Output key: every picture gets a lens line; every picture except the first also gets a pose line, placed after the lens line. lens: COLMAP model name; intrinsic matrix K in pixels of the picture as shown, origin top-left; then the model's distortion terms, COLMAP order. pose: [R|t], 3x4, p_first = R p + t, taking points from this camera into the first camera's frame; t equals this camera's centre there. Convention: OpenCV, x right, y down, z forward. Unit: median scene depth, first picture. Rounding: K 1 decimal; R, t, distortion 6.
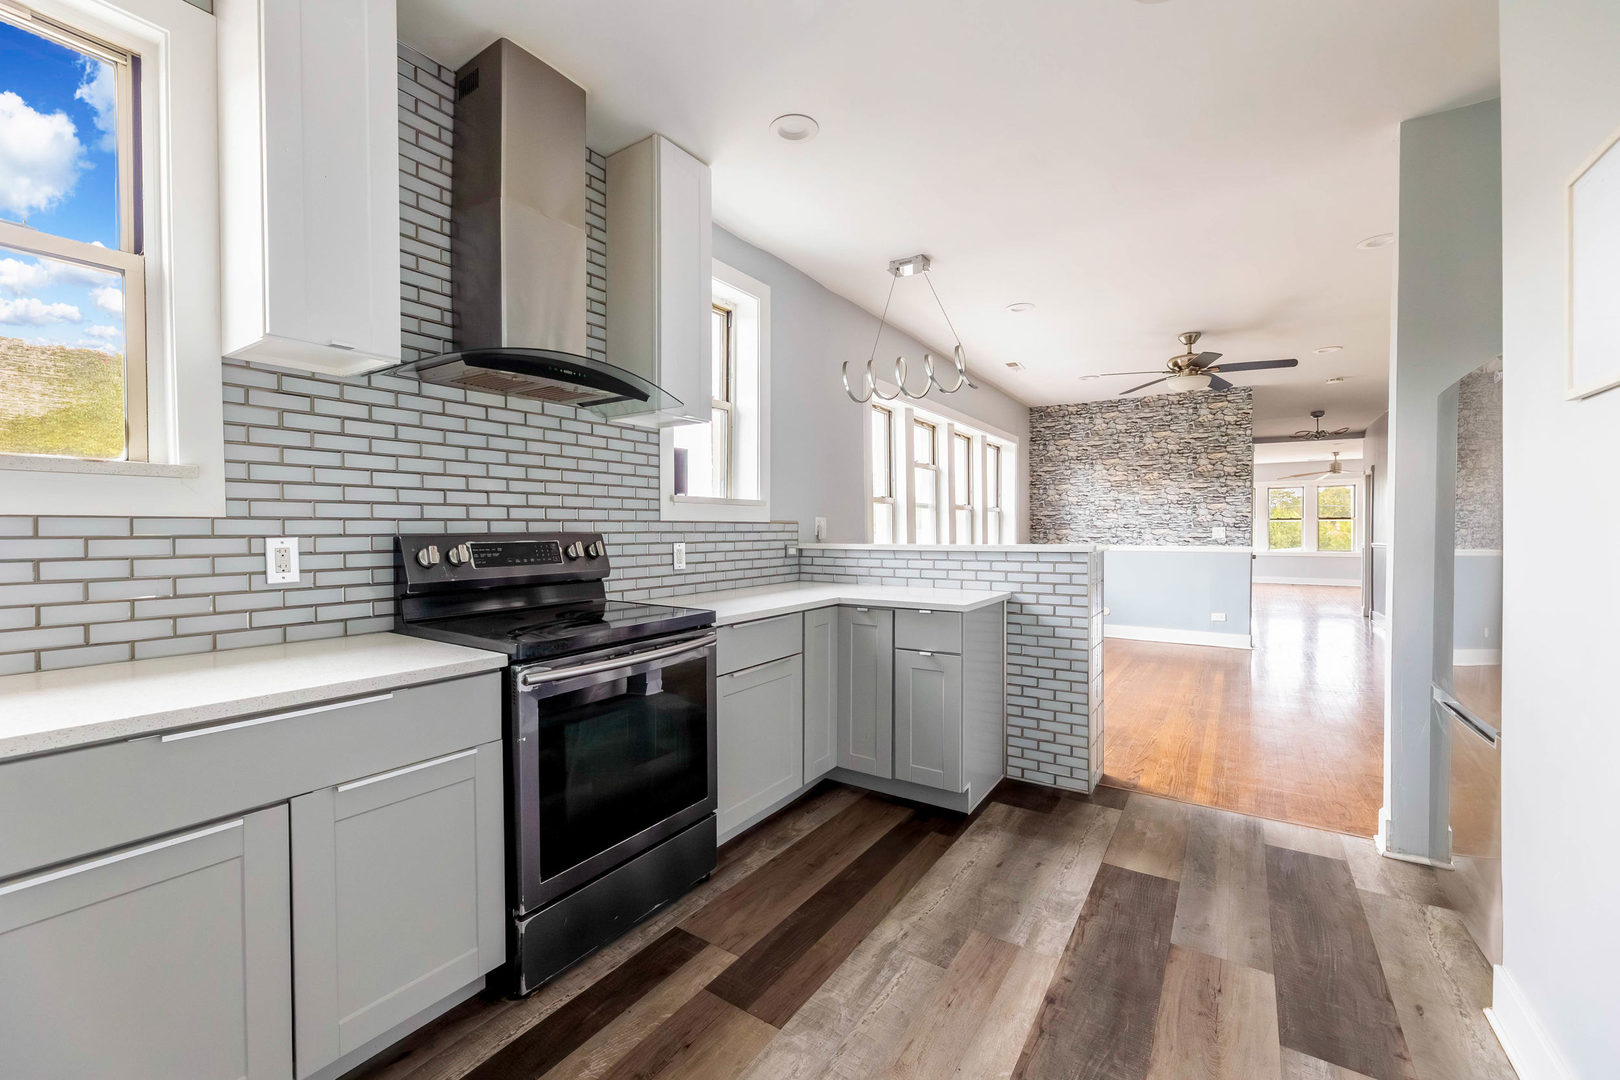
lens RADIAL K [[663.4, 0, 794.8], [0, 663.4, 541.8], [0, 0, 1]] dist [-0.002609, -0.000336]
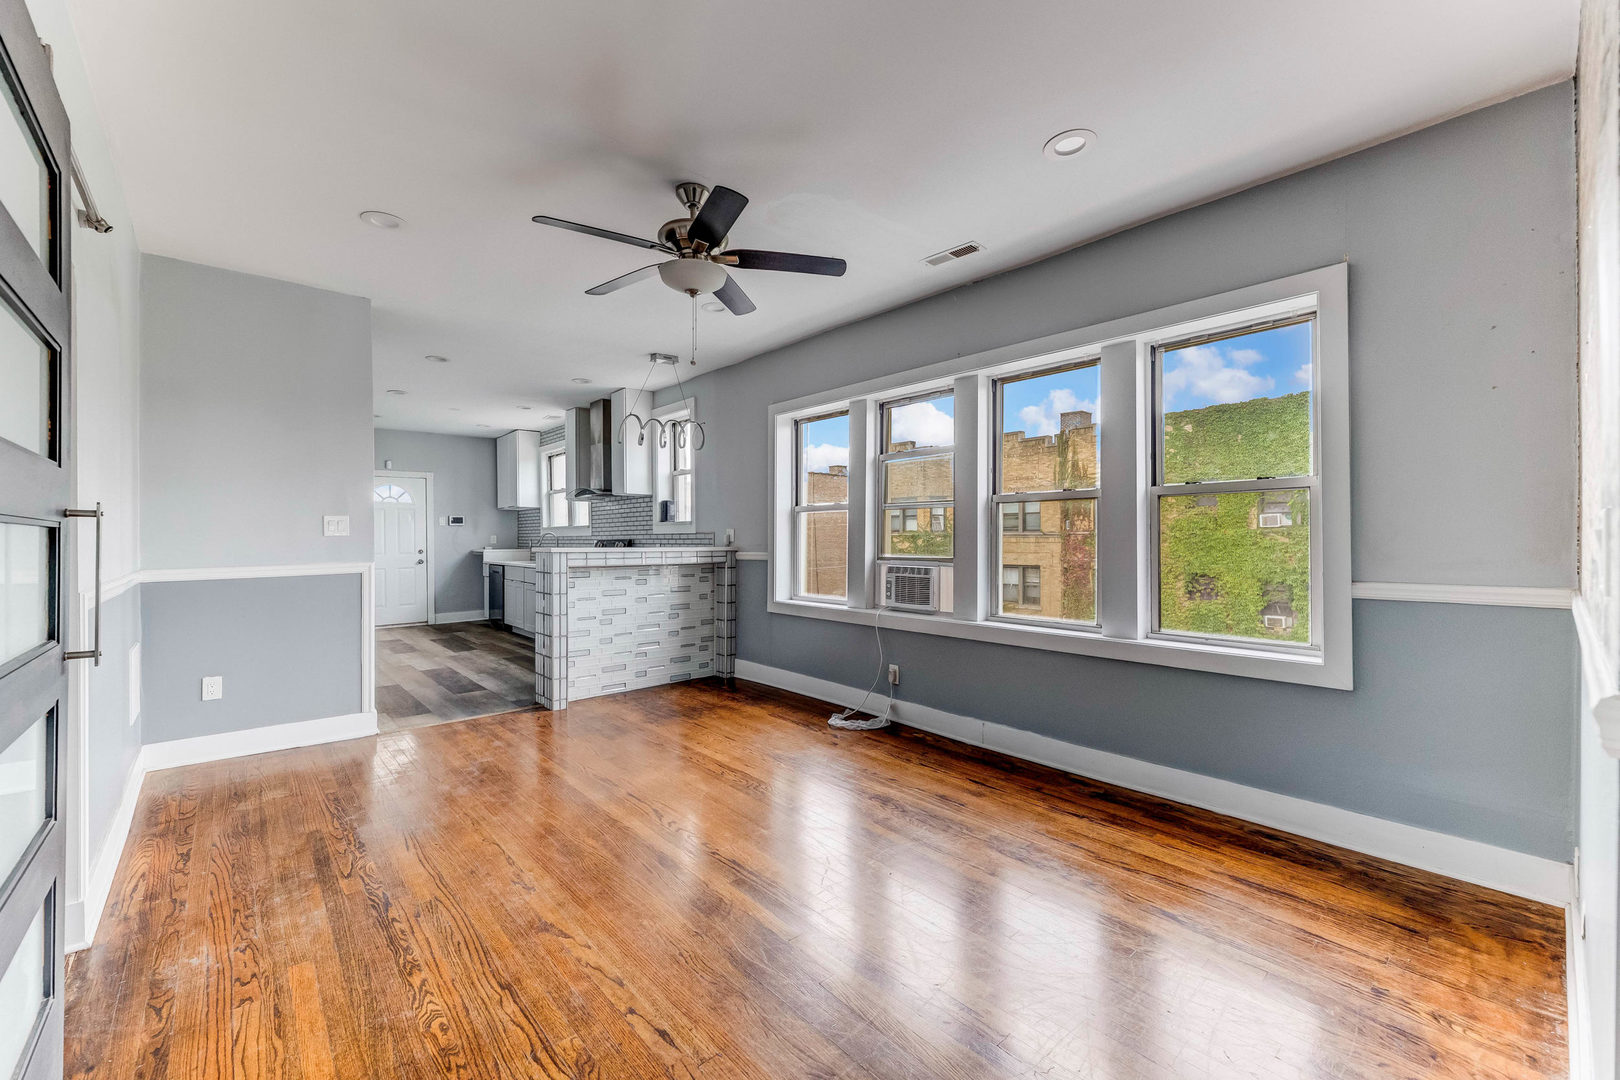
lens RADIAL K [[655.0, 0, 804.9], [0, 655.0, 540.9], [0, 0, 1]] dist [-0.000742, -0.000253]
pose [[-0.250519, 0.004389, -0.968102, 2.526651], [-0.014301, 0.999864, 0.008234, -0.046838], [0.968006, 0.015907, -0.250422, 2.804380]]
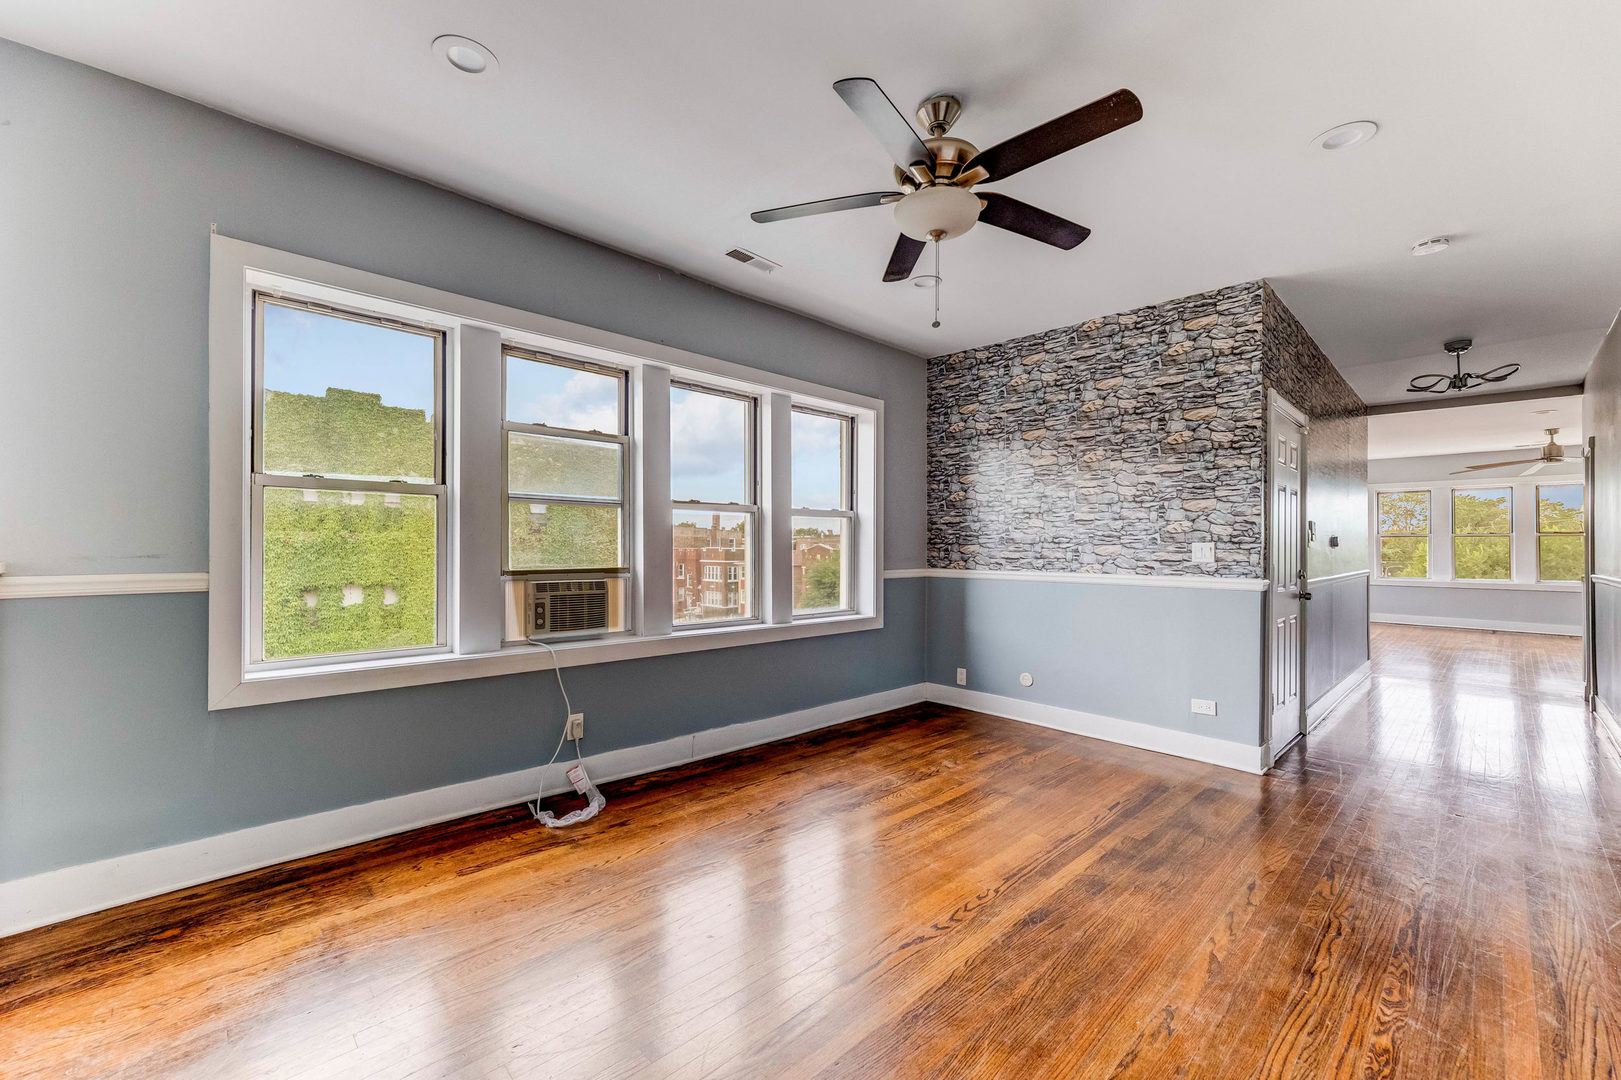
lens RADIAL K [[652.6, 0, 802.9], [0, 652.6, 543.4], [0, 0, 1]] dist [0.000196, 0.000183]
pose [[0.976010, 0.007774, -0.217586, 1.371601], [-0.012320, 0.999733, -0.019546, -0.021469], [0.217376, 0.021757, 0.975845, 1.261173]]
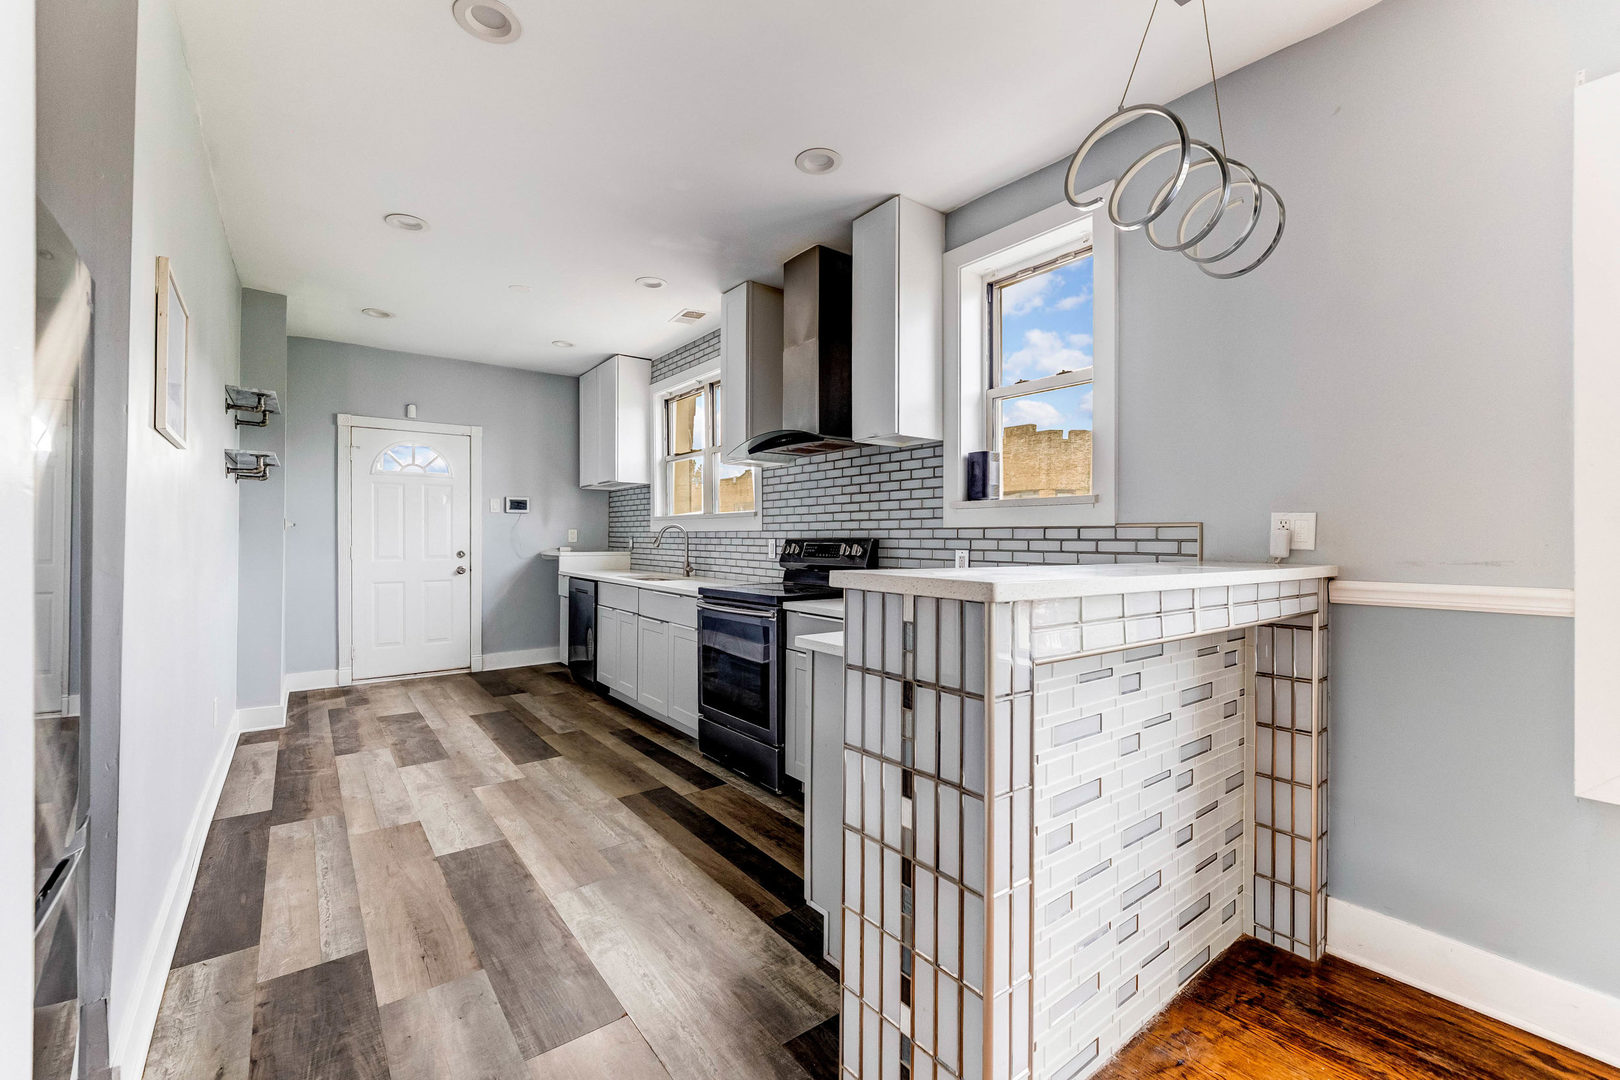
lens RADIAL K [[668.0, 0, 800.4], [0, 668.0, 538.1], [0, 0, 1]] dist [0.001429, 0.000064]
pose [[-0.324493, -0.001353, -0.945887, 1.166969], [-0.024148, 0.999685, 0.006854, -0.023363], [0.945580, 0.025066, -0.324423, 1.517365]]
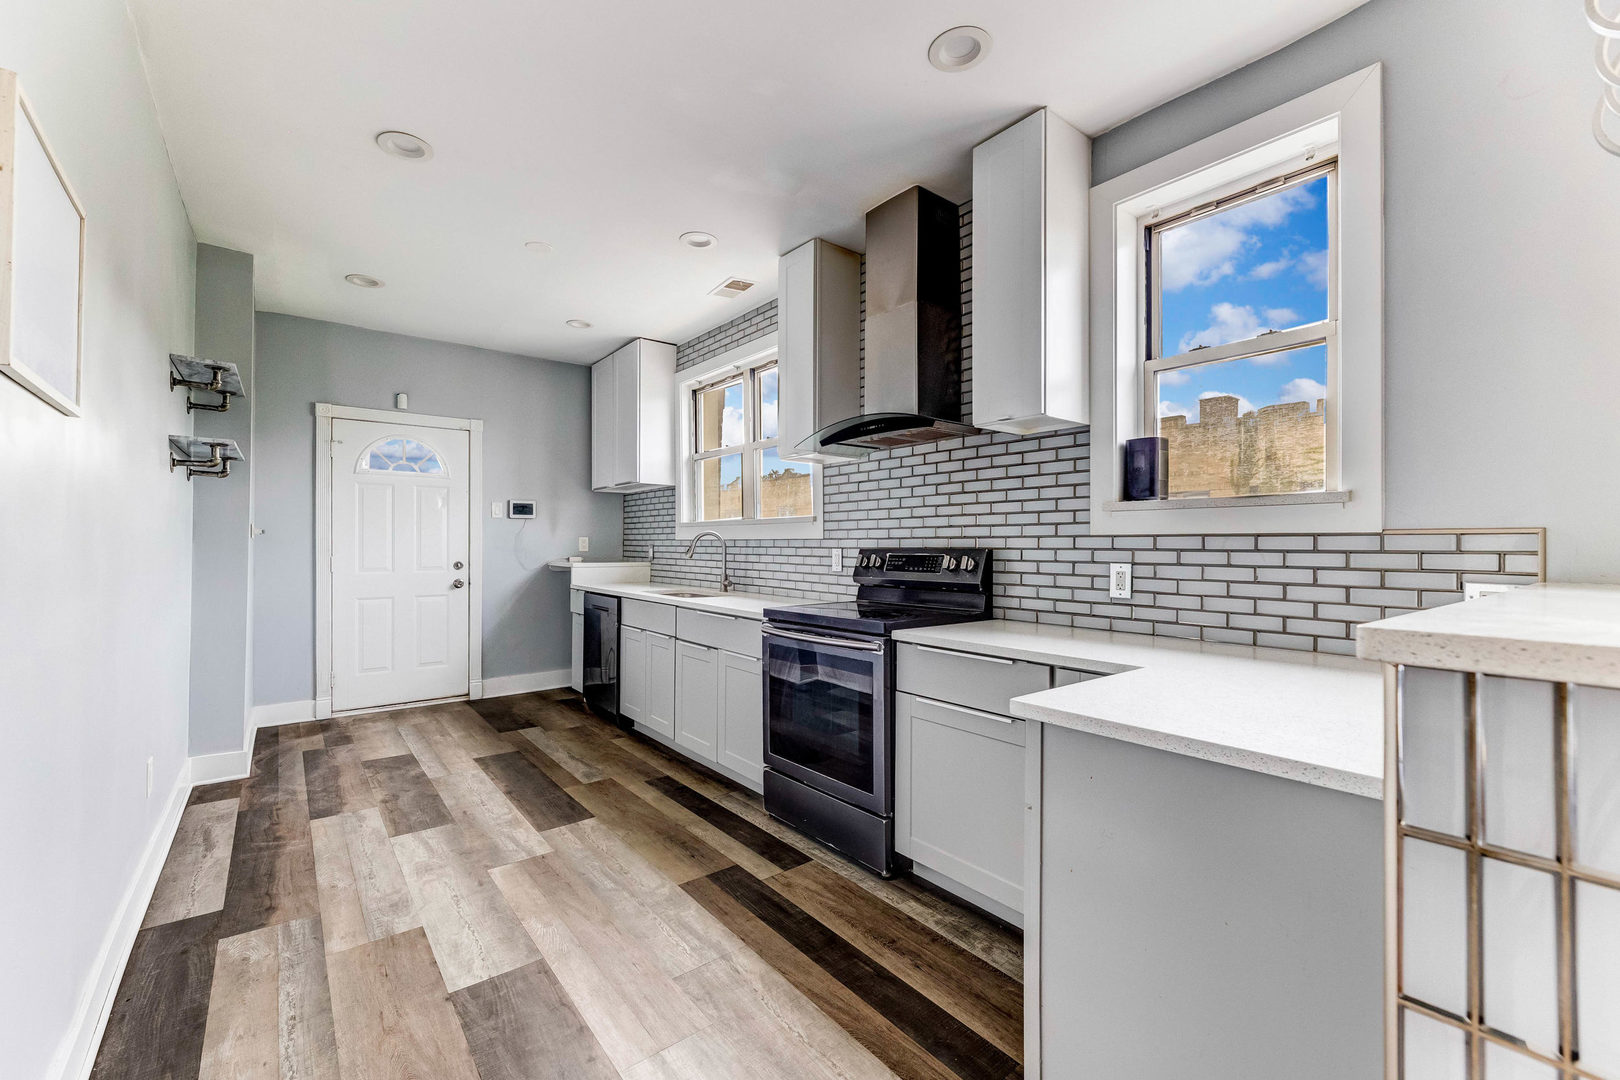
lens RADIAL K [[665.8, 0, 796.9], [0, 665.8, 541.8], [0, 0, 1]] dist [0.003053, 0.000128]
pose [[-0.307548, -0.006632, -0.951509, 0.941451], [-0.023999, 0.999712, 0.000788, -0.020986], [0.951230, 0.023077, -0.307619, 1.219388]]
